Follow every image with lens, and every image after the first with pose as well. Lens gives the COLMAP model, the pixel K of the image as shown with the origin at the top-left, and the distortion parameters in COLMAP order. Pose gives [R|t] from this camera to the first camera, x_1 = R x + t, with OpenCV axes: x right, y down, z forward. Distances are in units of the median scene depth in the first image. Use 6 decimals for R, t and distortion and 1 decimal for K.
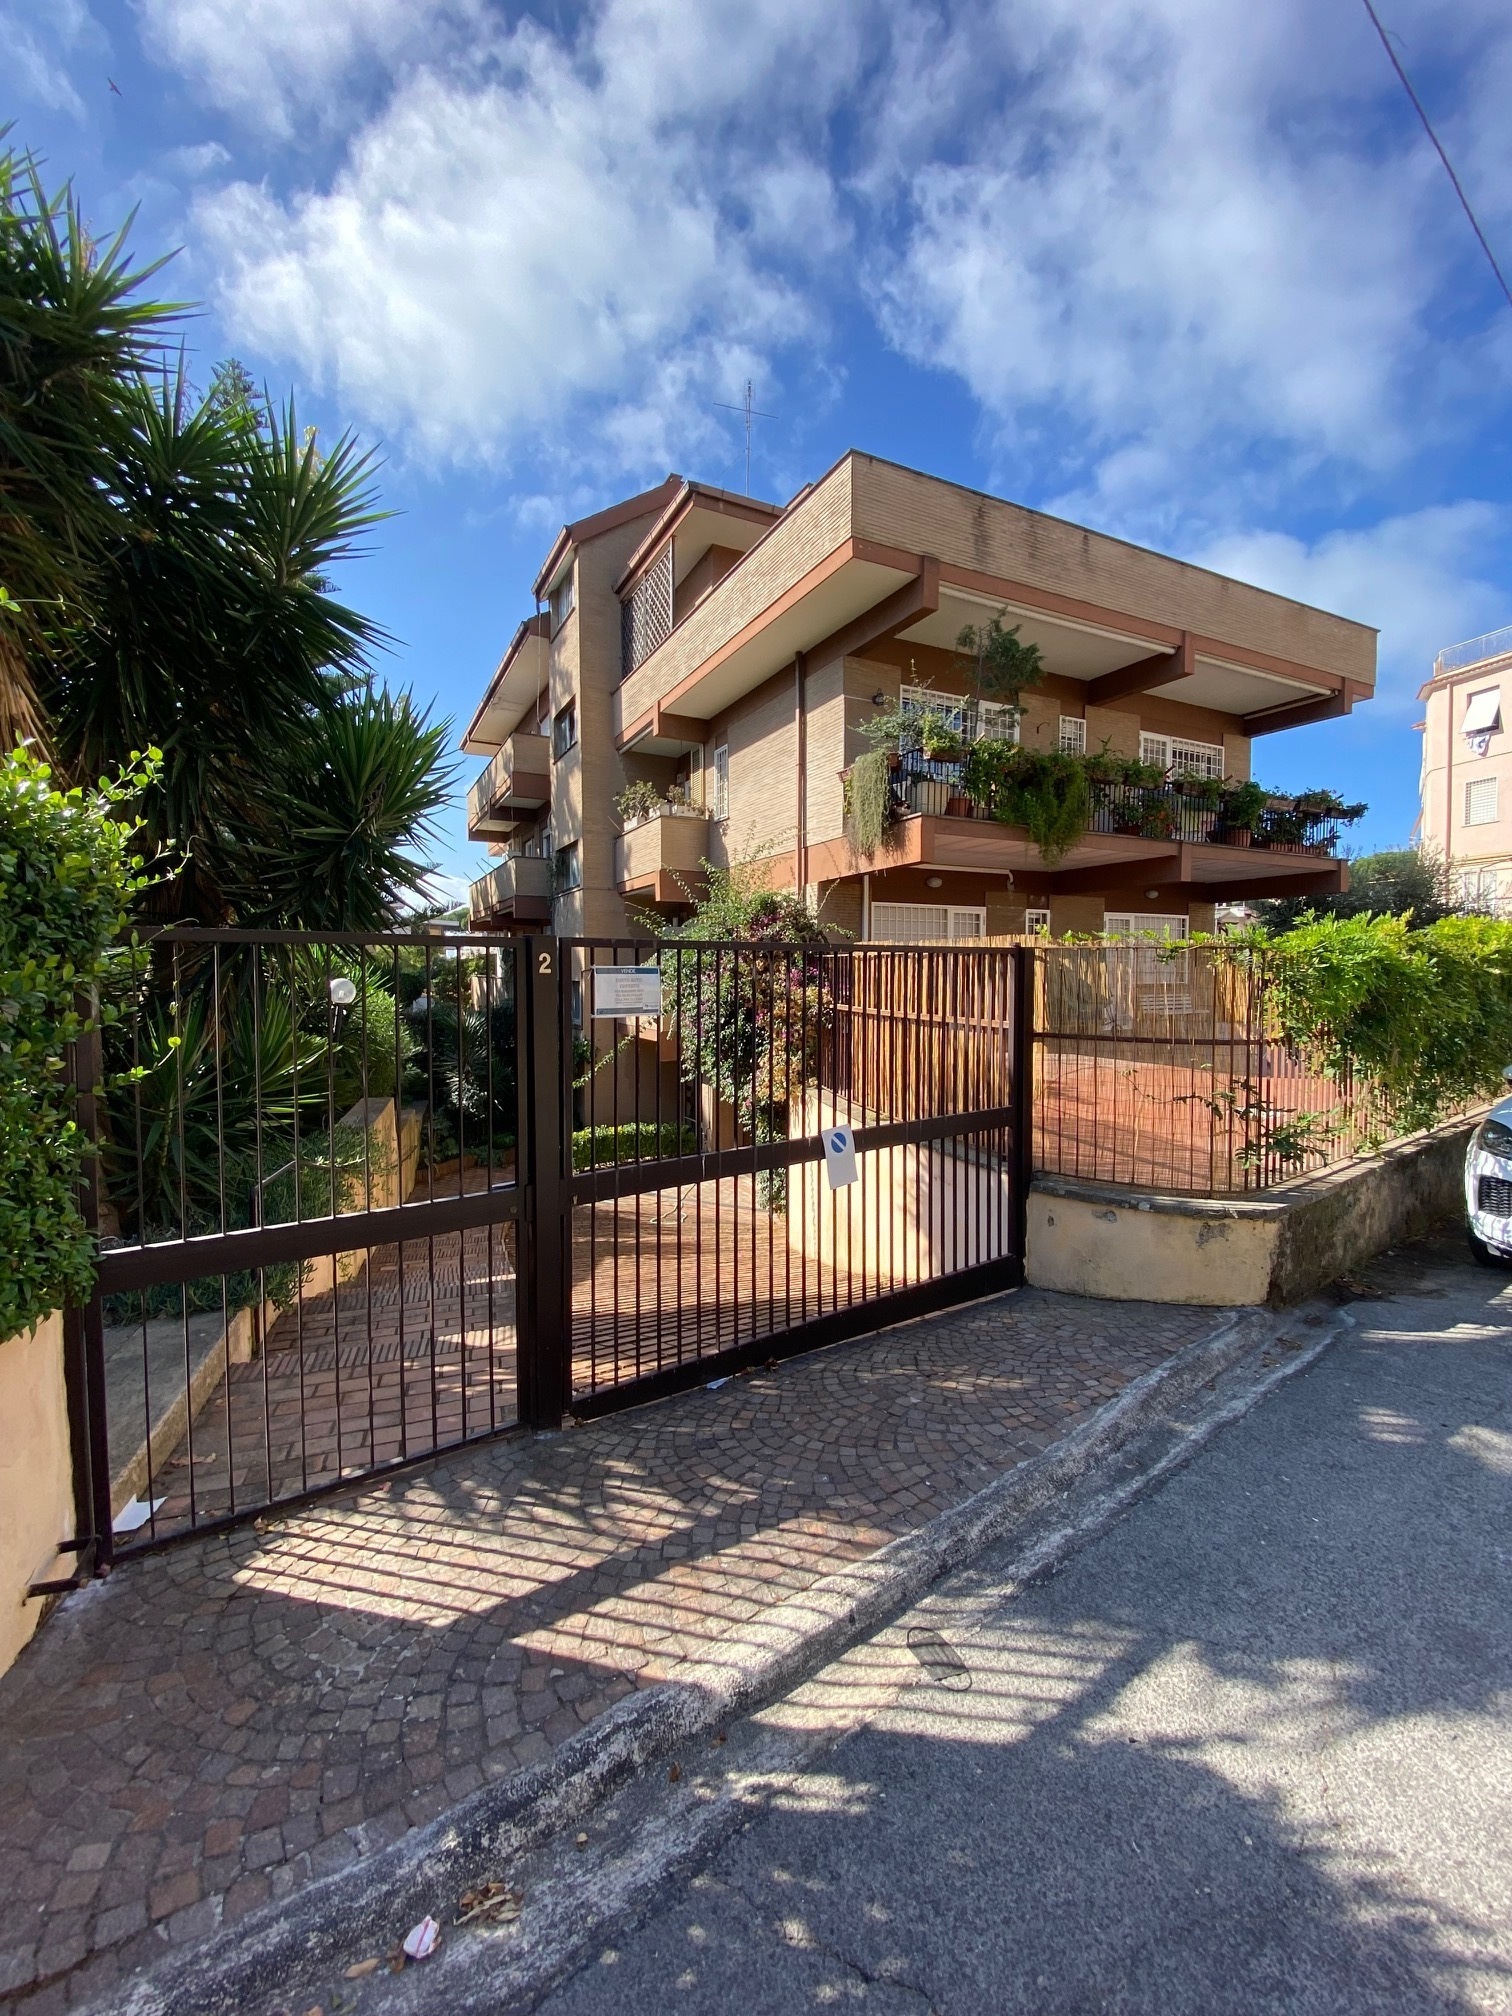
lens RADIAL K [[814.1, 0, 756.0], [0, 814.1, 1008.0], [0, 0, 1]] dist [0.015444, -0.000047]
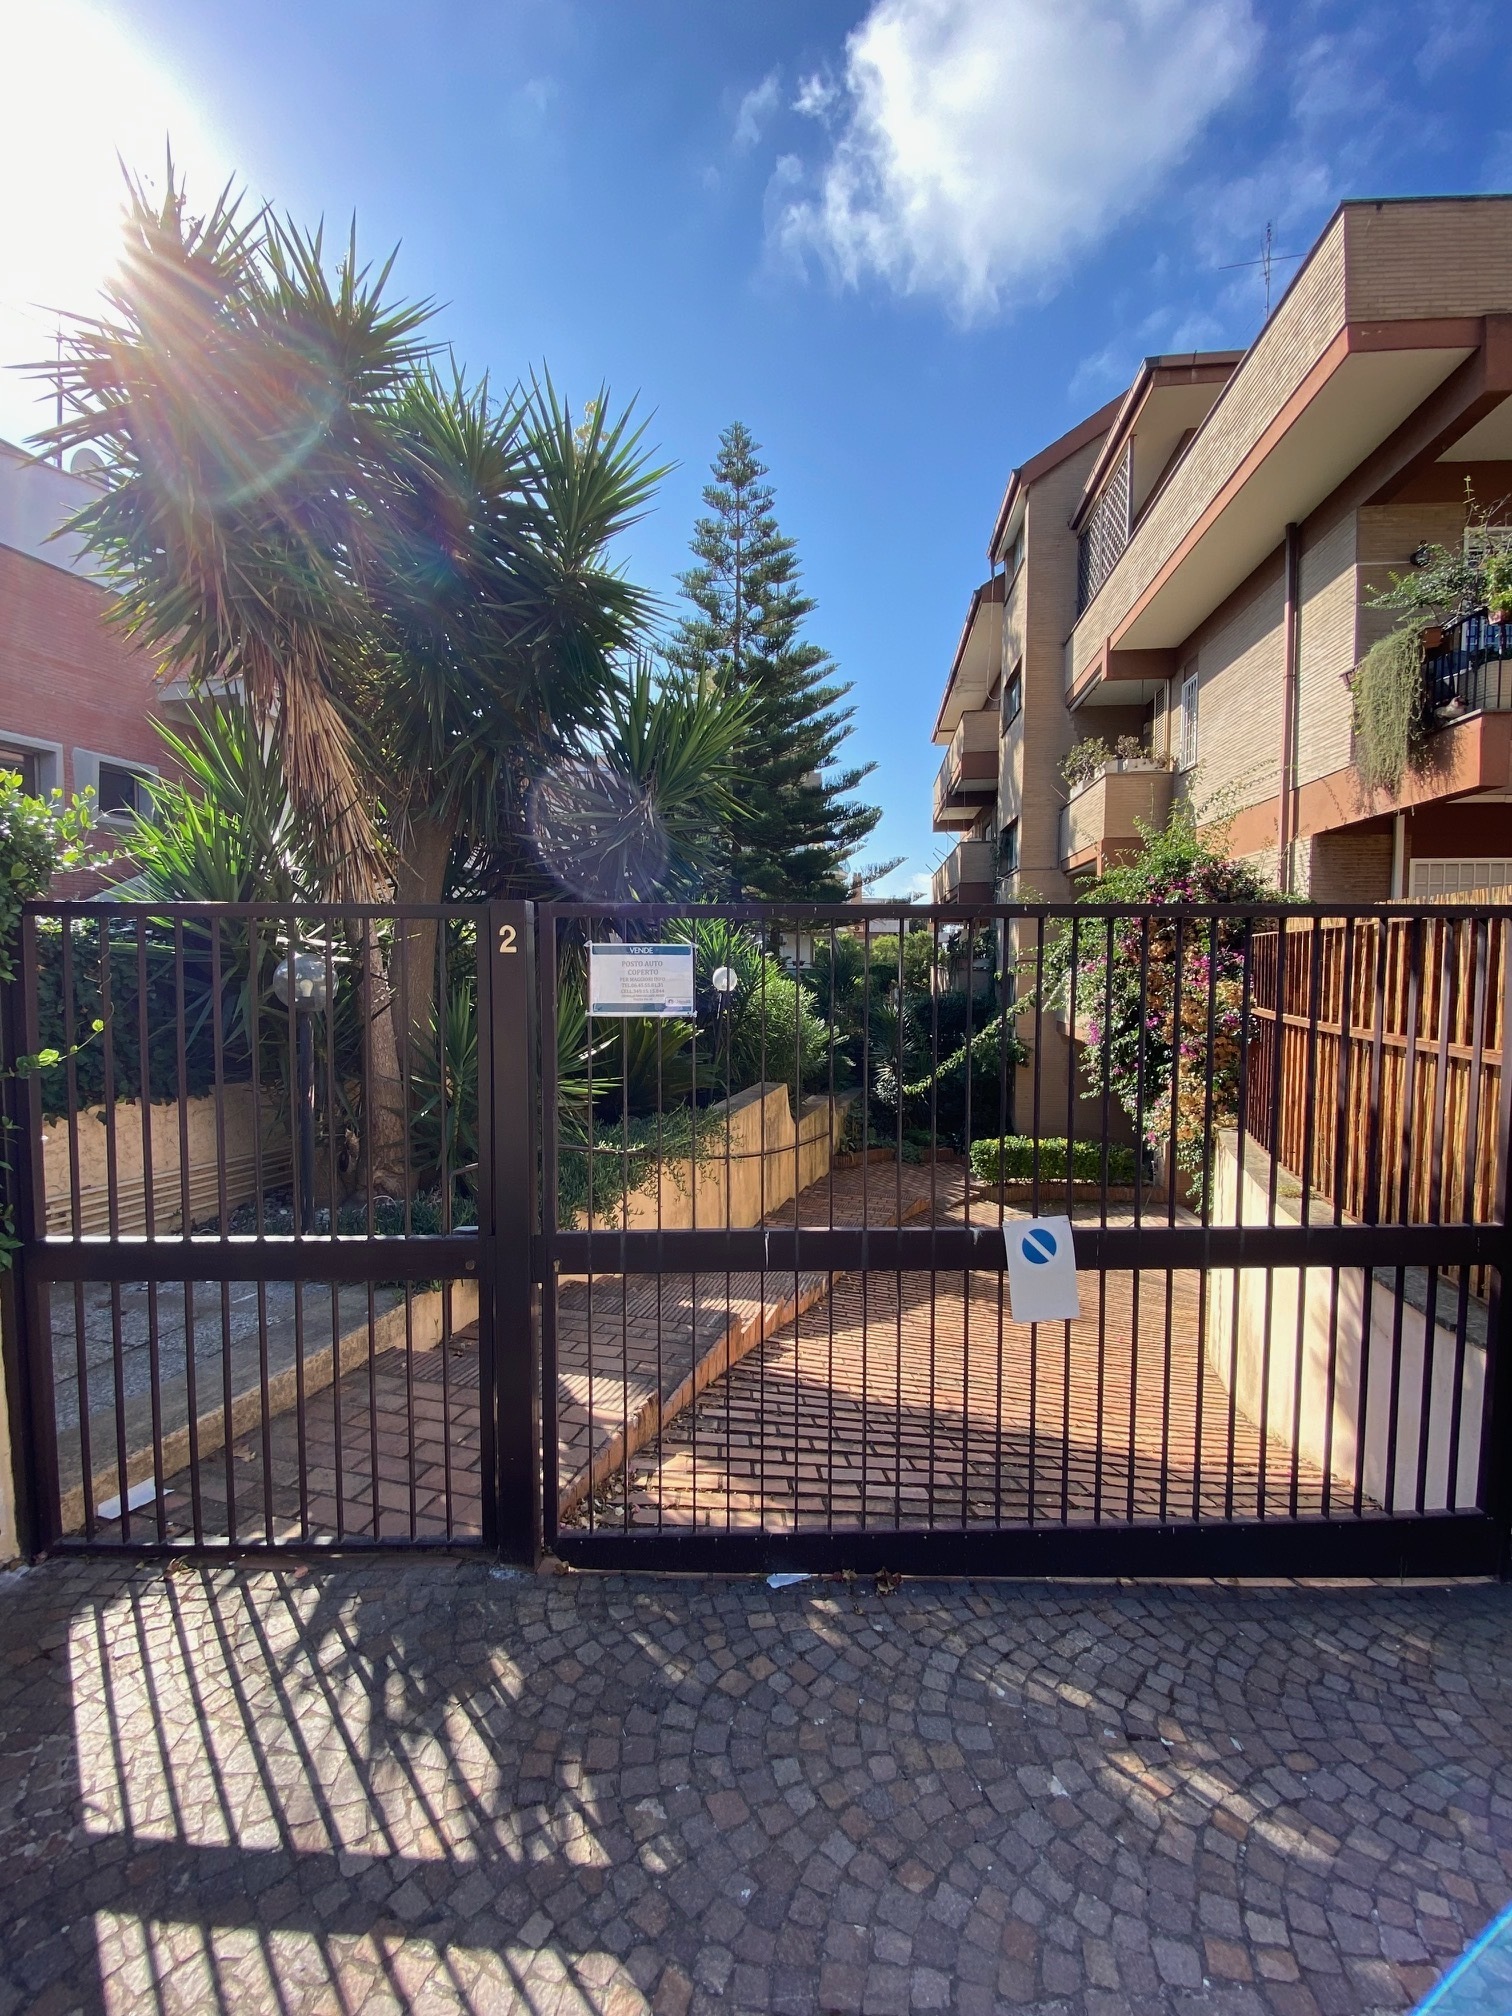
lens RADIAL K [[829.1, 0, 756.0], [0, 829.1, 1008.0], [0, 0, 1]] dist [0.007603, -0.011708]
pose [[0.828308, 0.020664, -0.559892, 0.080543], [-0.017298, 0.999786, 0.011310, -0.001475], [0.560006, 0.000317, 0.828488, 0.116043]]
